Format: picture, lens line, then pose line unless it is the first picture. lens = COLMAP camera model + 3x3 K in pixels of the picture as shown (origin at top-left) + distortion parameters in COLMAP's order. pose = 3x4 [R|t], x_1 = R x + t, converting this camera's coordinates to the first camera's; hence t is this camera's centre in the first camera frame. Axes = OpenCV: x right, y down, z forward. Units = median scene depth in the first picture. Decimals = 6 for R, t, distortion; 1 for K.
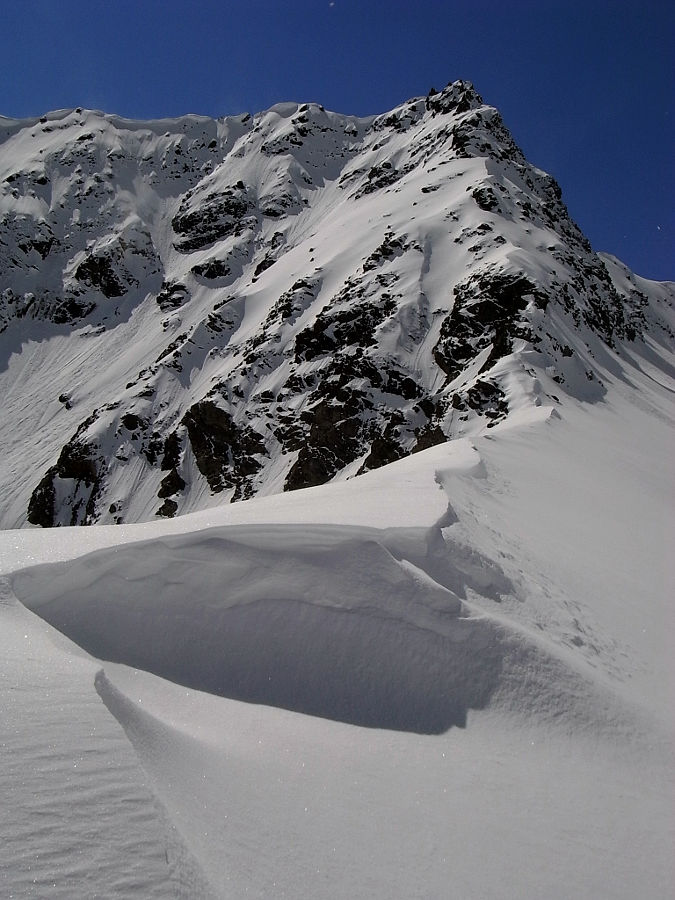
lens RADIAL K [[1072.4, 0, 337.3], [0, 1072.4, 451.1], [0, 0, 1]] dist [-0.034561, 0.000000]
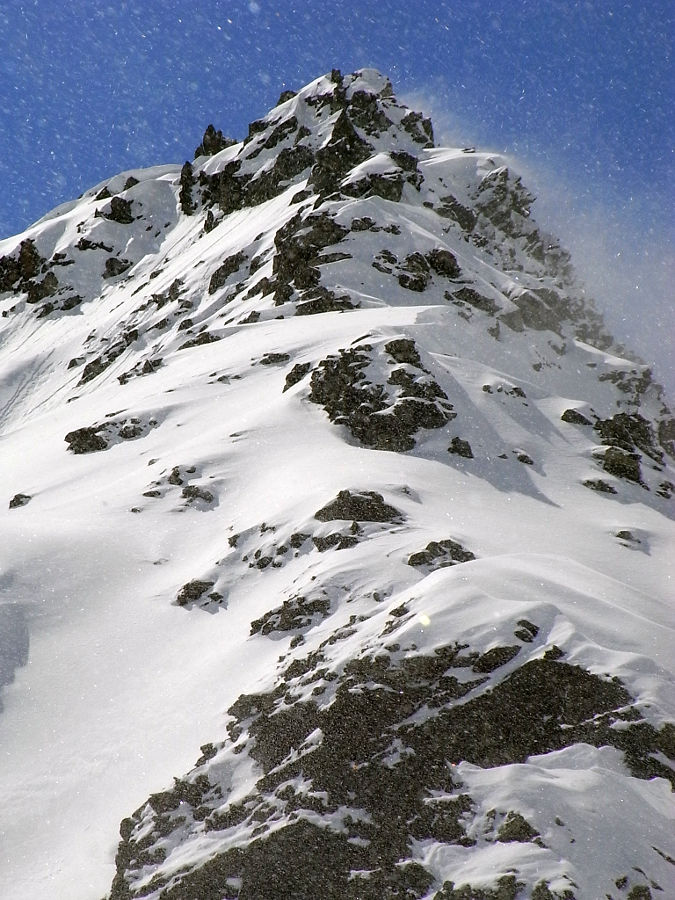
lens RADIAL K [[4585.0, 0, 337.4], [0, 4585.0, 449.9], [0, 0, 1]] dist [-0.147761, 0.000000]
pose [[0.995787, -0.038701, 0.083124, 0.070908], [0.062277, 0.950840, -0.303357, -0.005182], [-0.067297, 0.307255, 0.949245, 0.307824]]
